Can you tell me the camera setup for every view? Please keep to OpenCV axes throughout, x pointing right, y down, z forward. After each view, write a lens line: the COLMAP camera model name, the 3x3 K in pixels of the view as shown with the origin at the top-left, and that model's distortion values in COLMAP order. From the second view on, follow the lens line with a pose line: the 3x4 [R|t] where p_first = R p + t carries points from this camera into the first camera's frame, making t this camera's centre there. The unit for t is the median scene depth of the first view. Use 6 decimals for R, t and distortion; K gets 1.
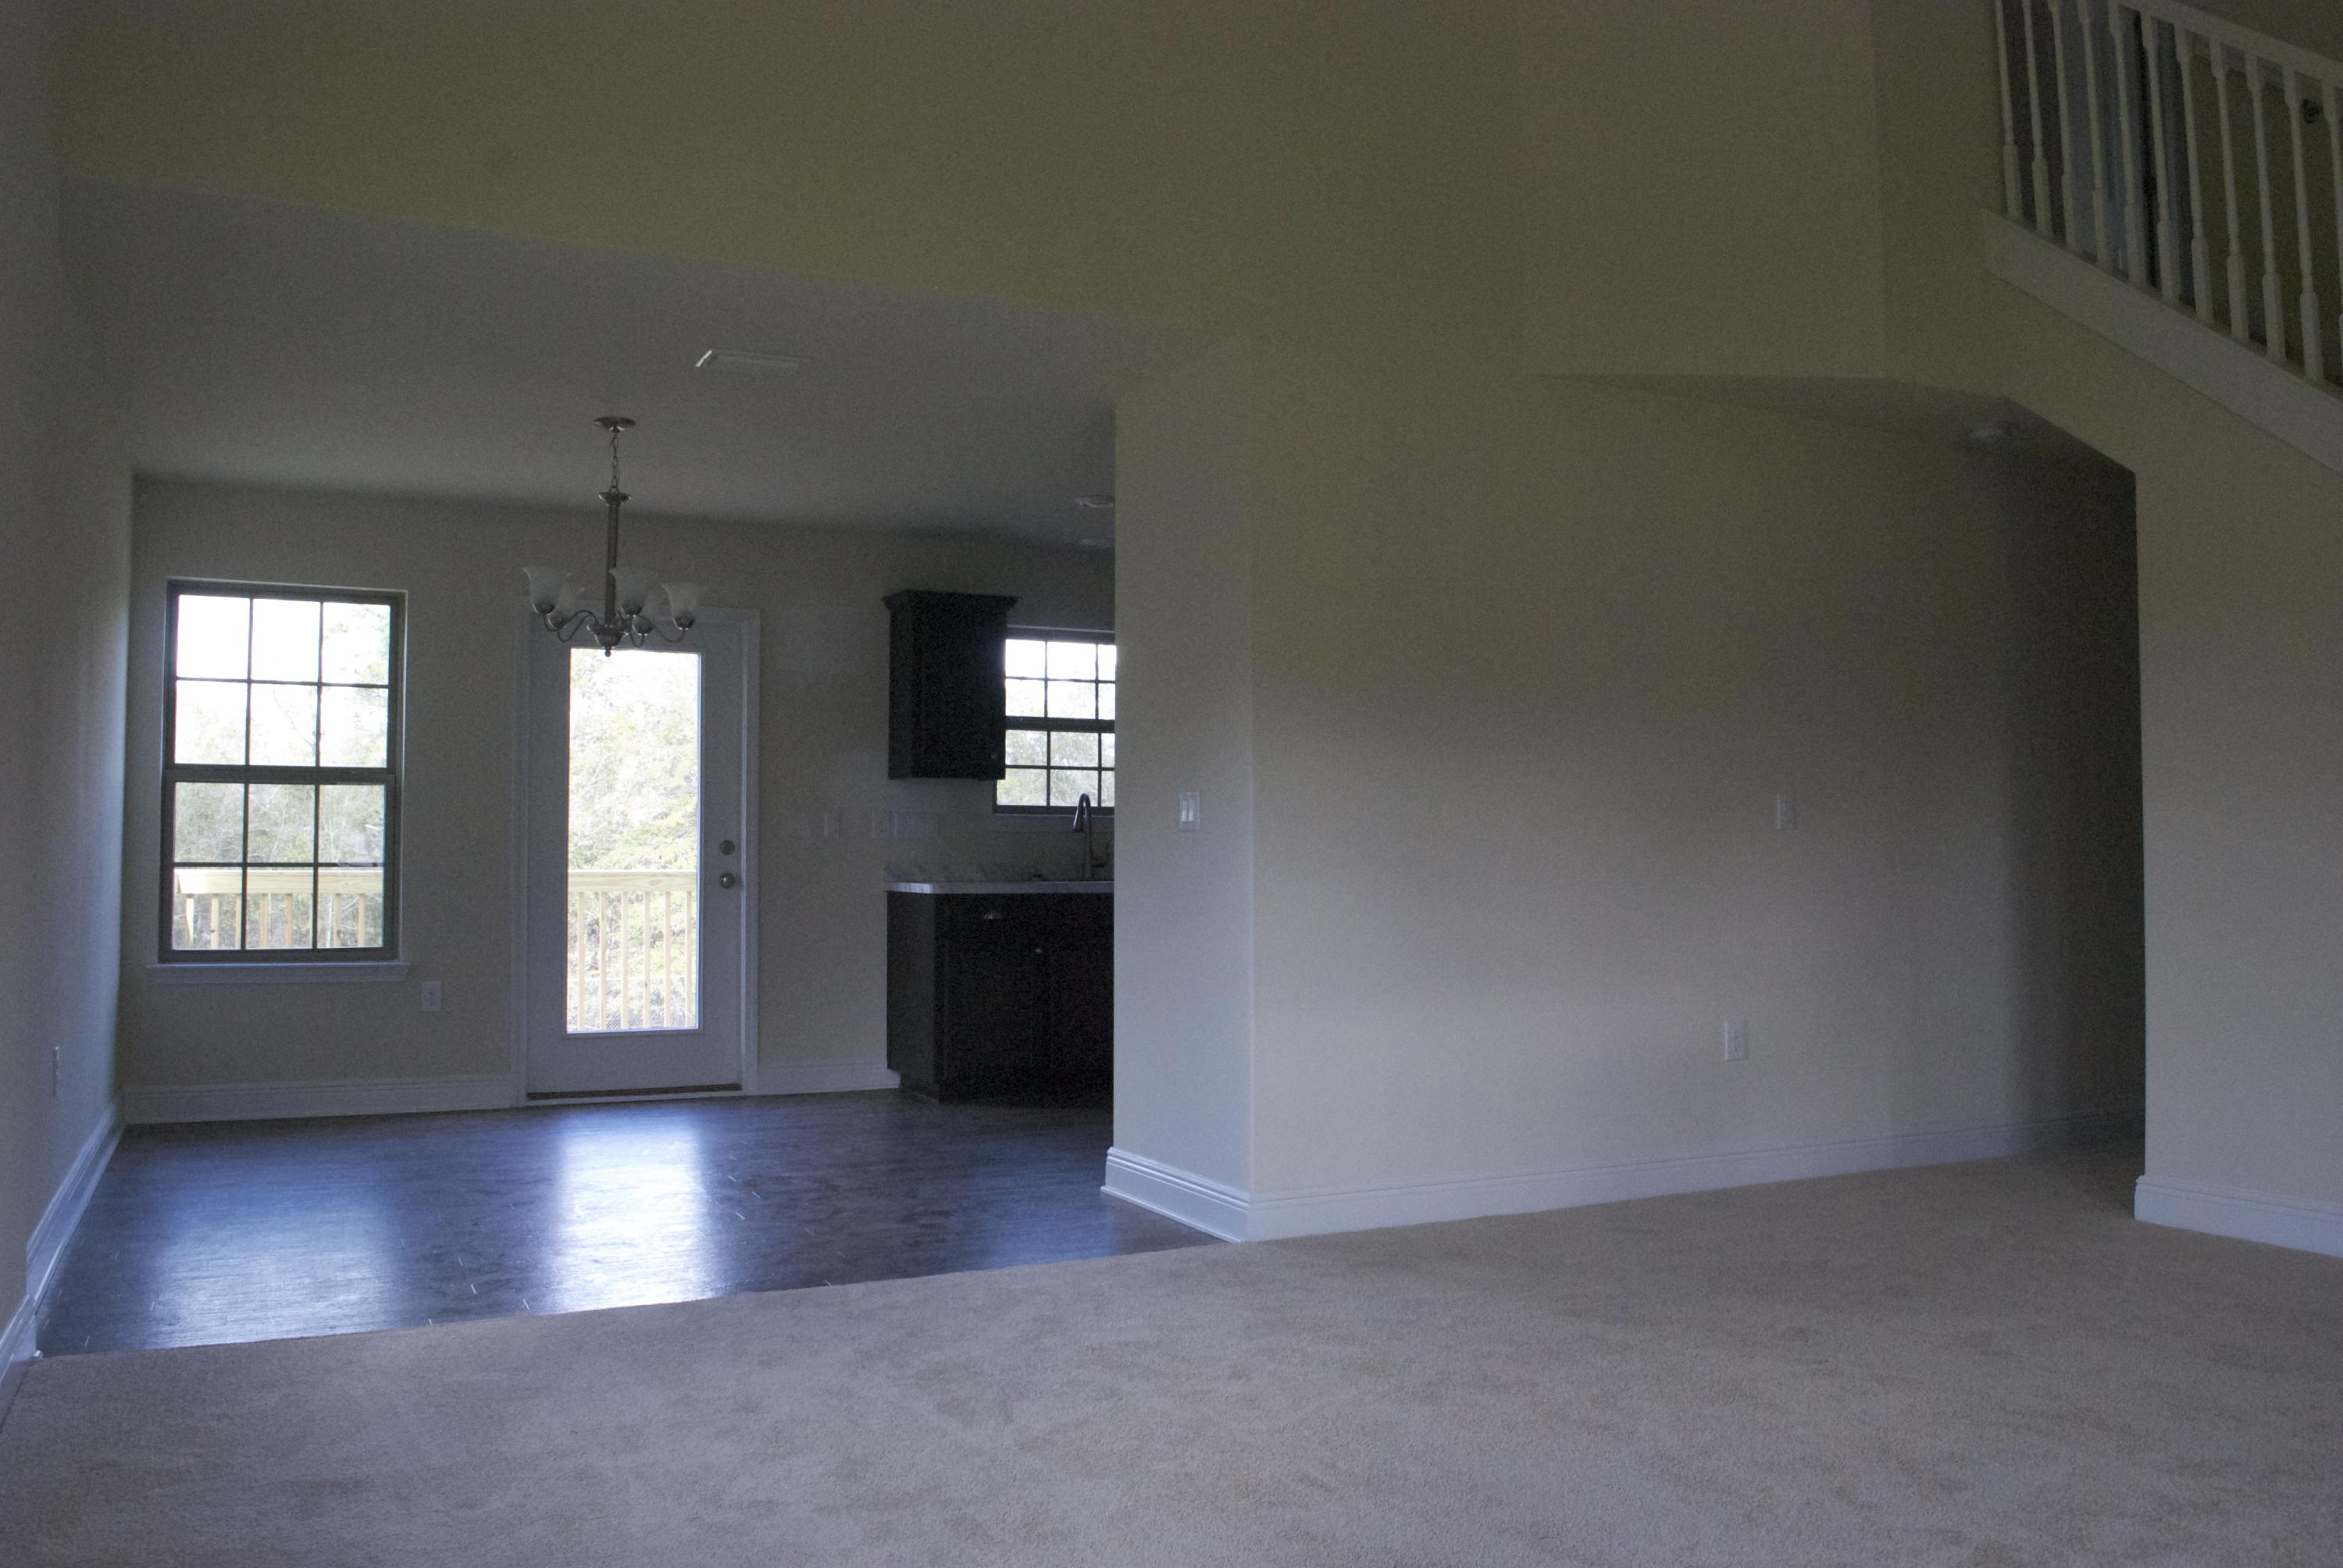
lens RADIAL K [[1840.8, 0, 1185.6], [0, 1840.8, 785.4], [0, 0, 1]] dist [-0.089772, 0.016120]
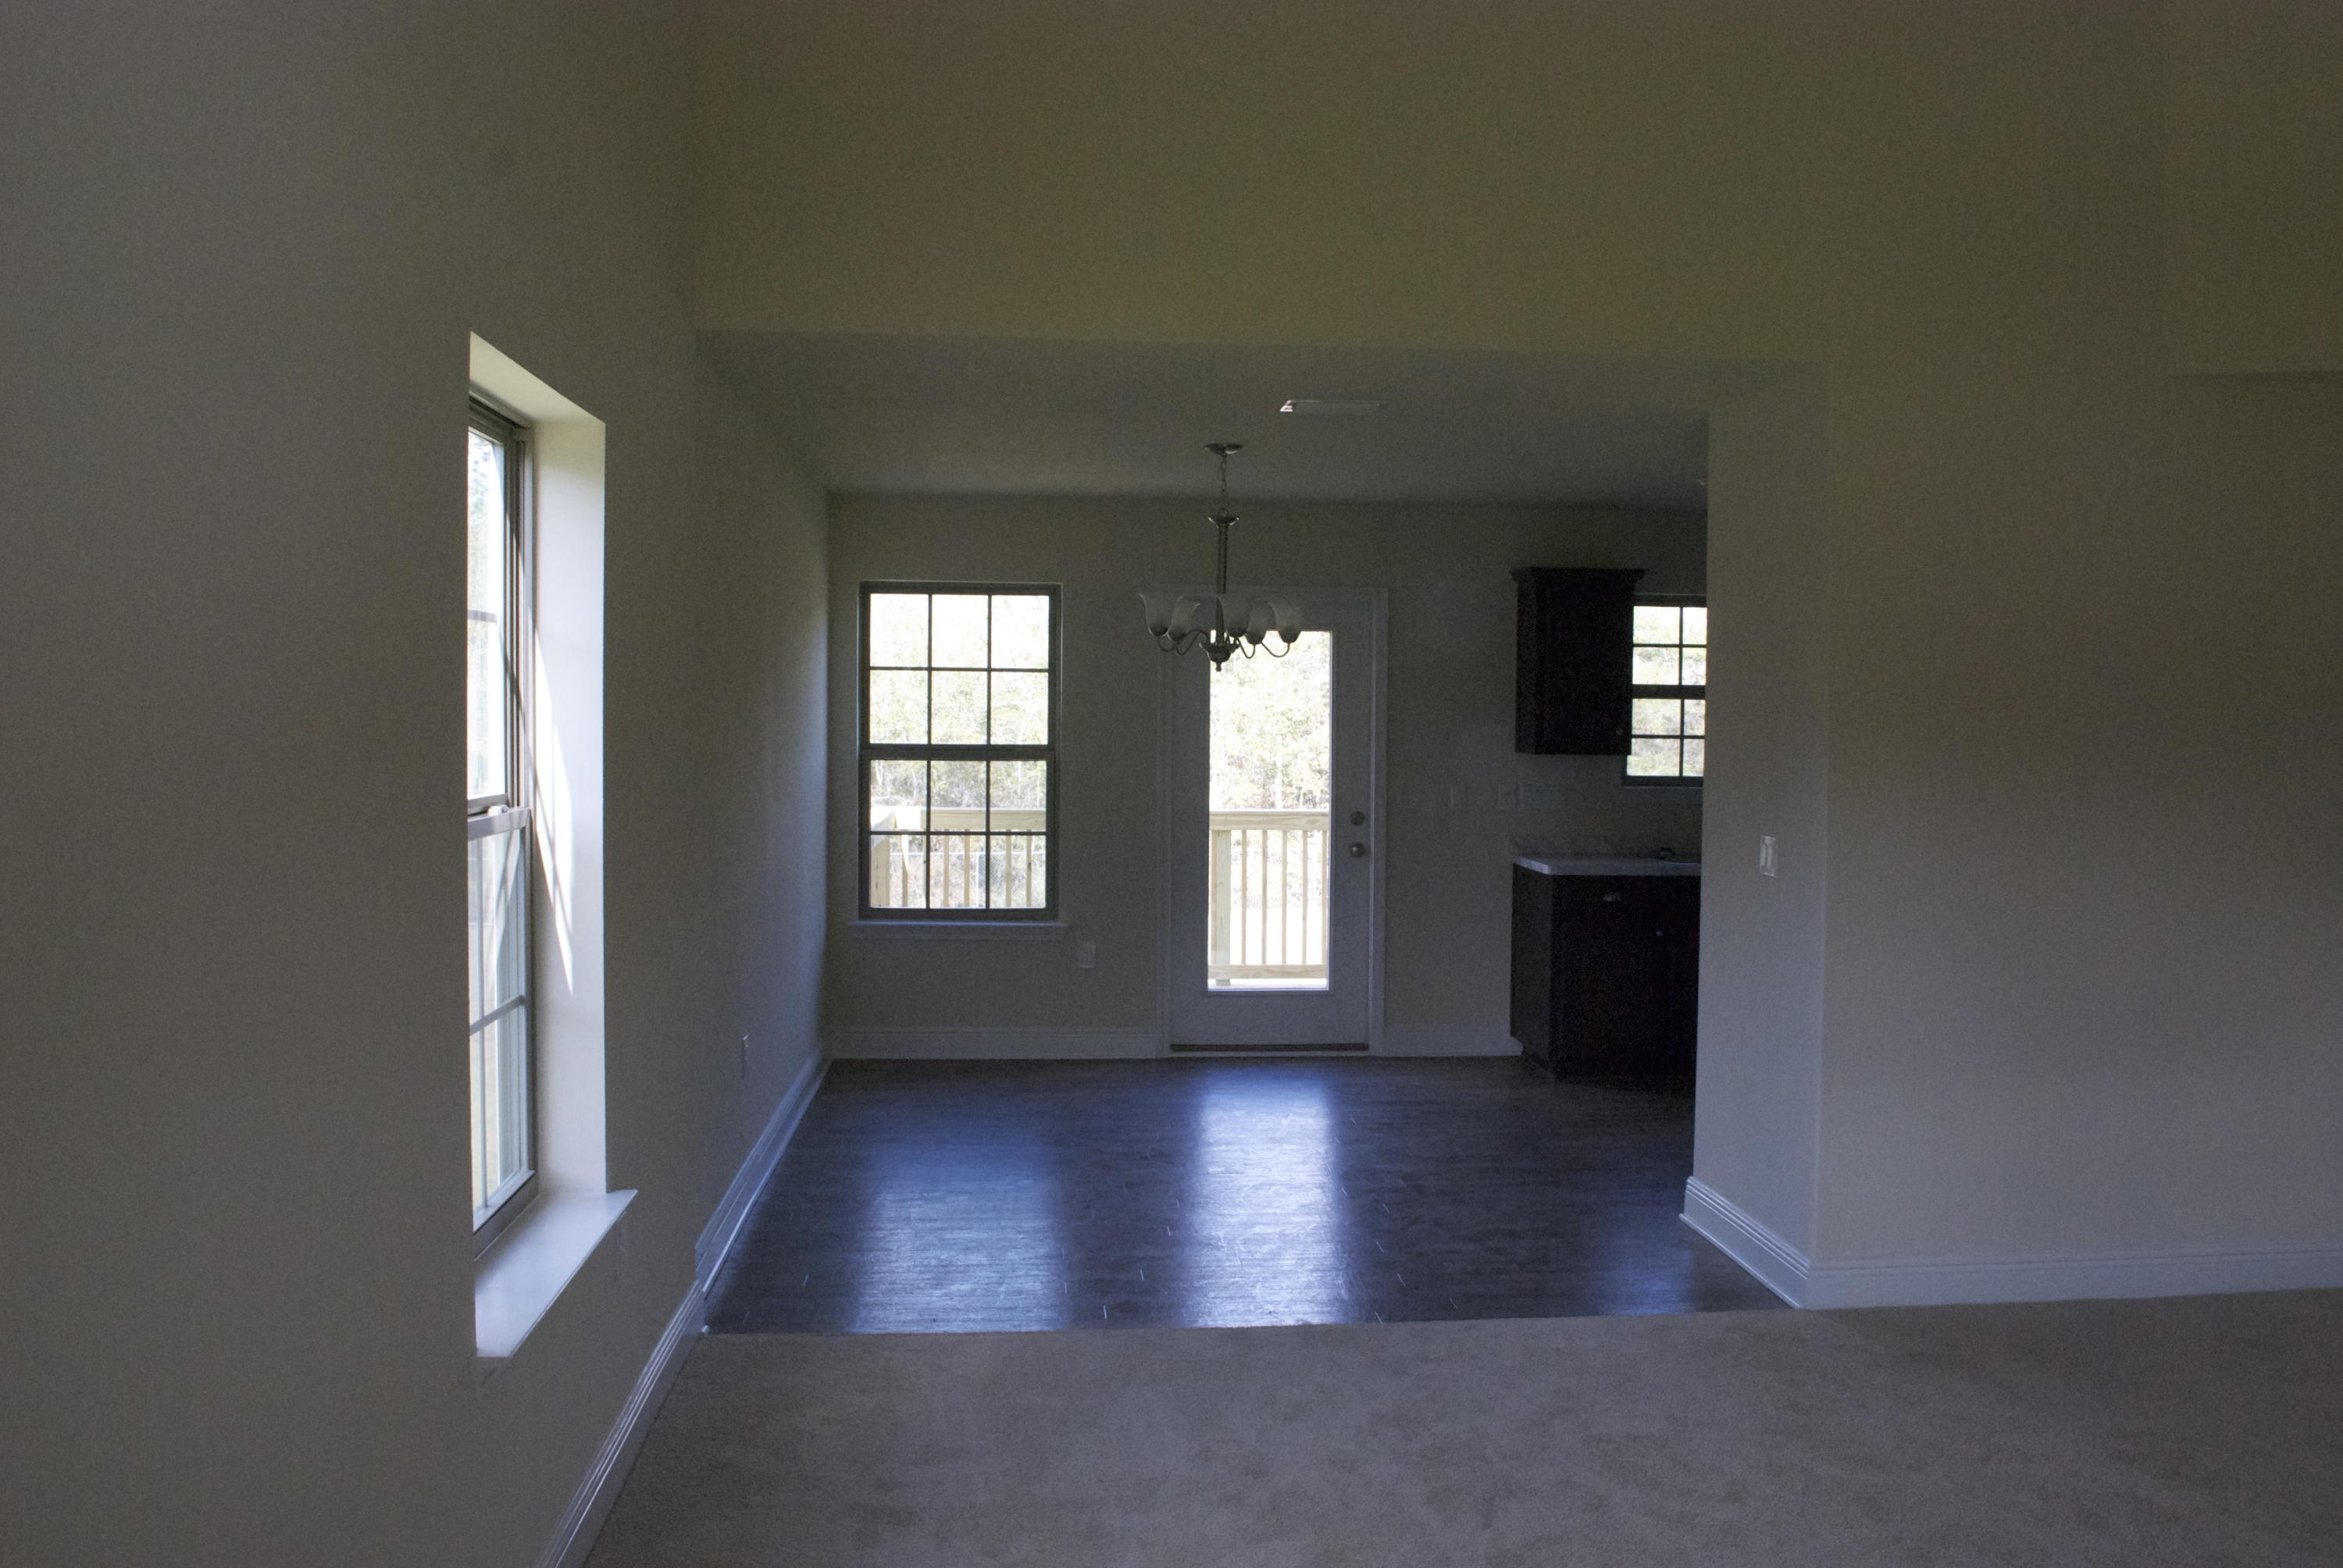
lens RADIAL K [[1840.8, 0, 1185.6], [0, 1840.8, 785.4], [0, 0, 1]] dist [-0.089772, 0.016120]
pose [[0.926087, 0.023762, -0.376561, 0.057458], [0.005688, 0.997022, 0.076904, -0.072497], [0.377267, -0.073362, 0.923194, 0.001157]]
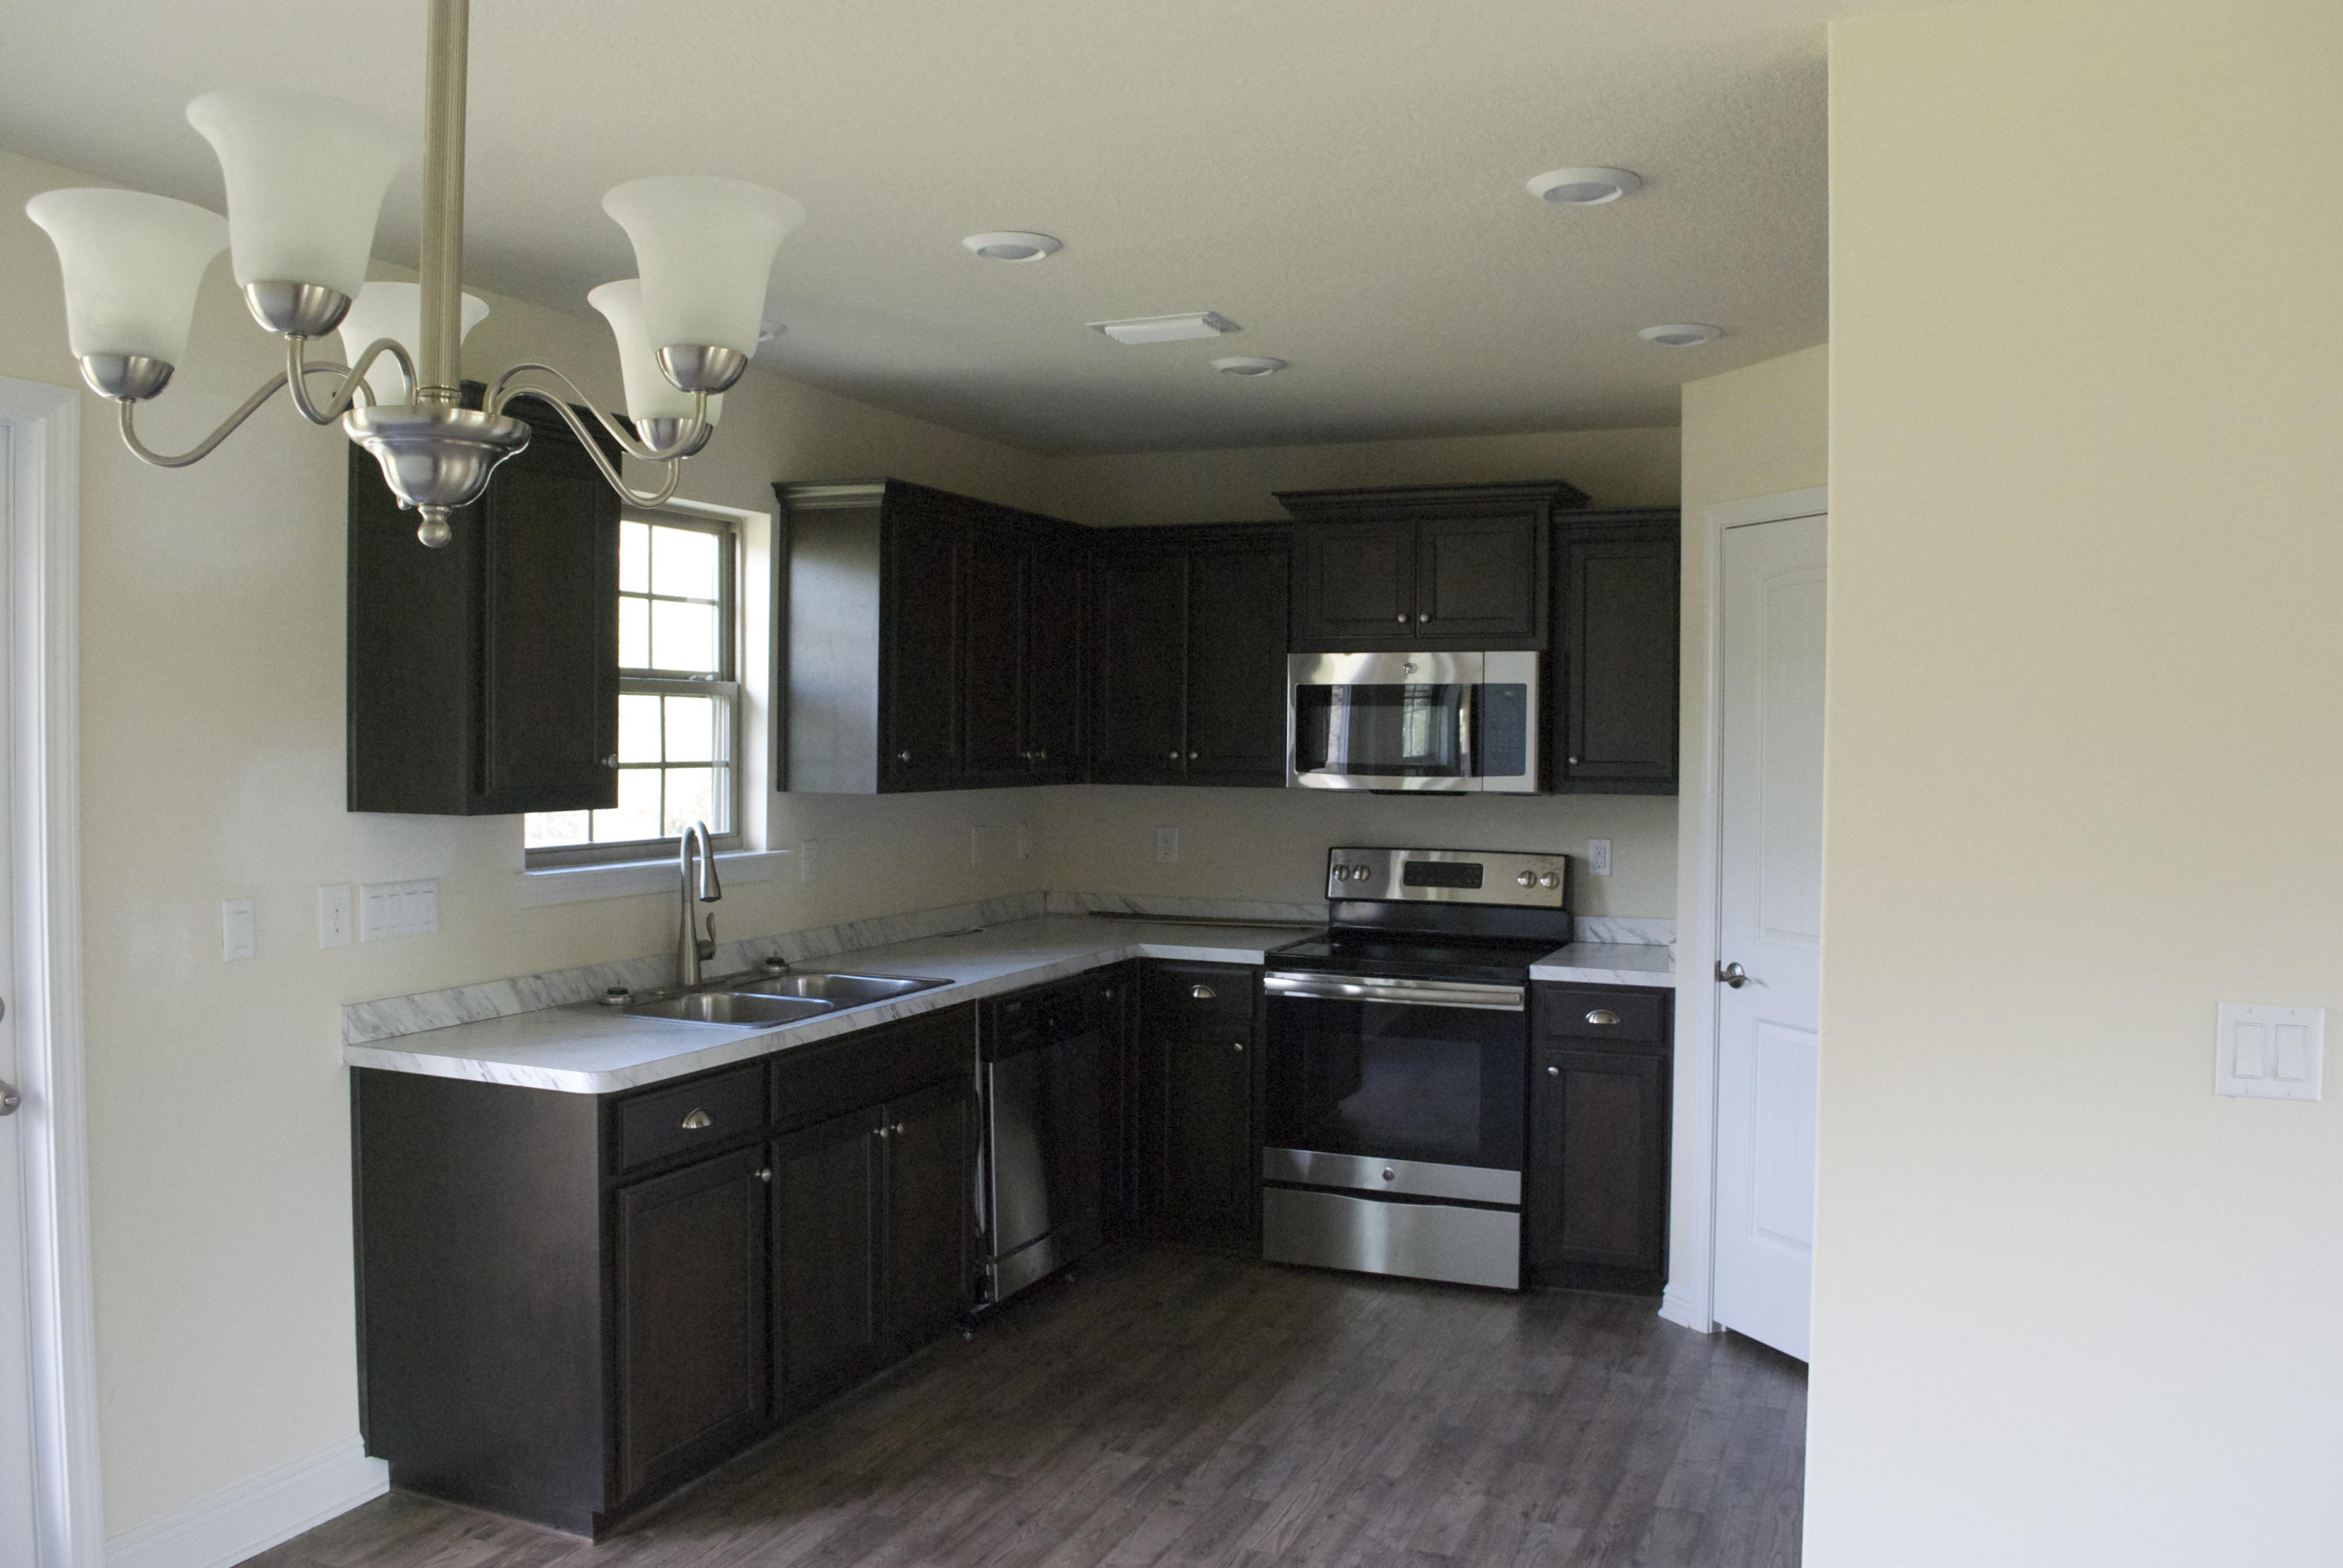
lens RADIAL K [[1840.8, 0, 1185.6], [0, 1840.8, 785.4], [0, 0, 1]] dist [-0.089772, 0.016120]
pose [[0.765506, -0.010012, 0.643350, -0.326117], [-0.038590, 0.997365, 0.061438, -0.049690], [-0.642270, -0.071858, 0.763103, 0.619362]]
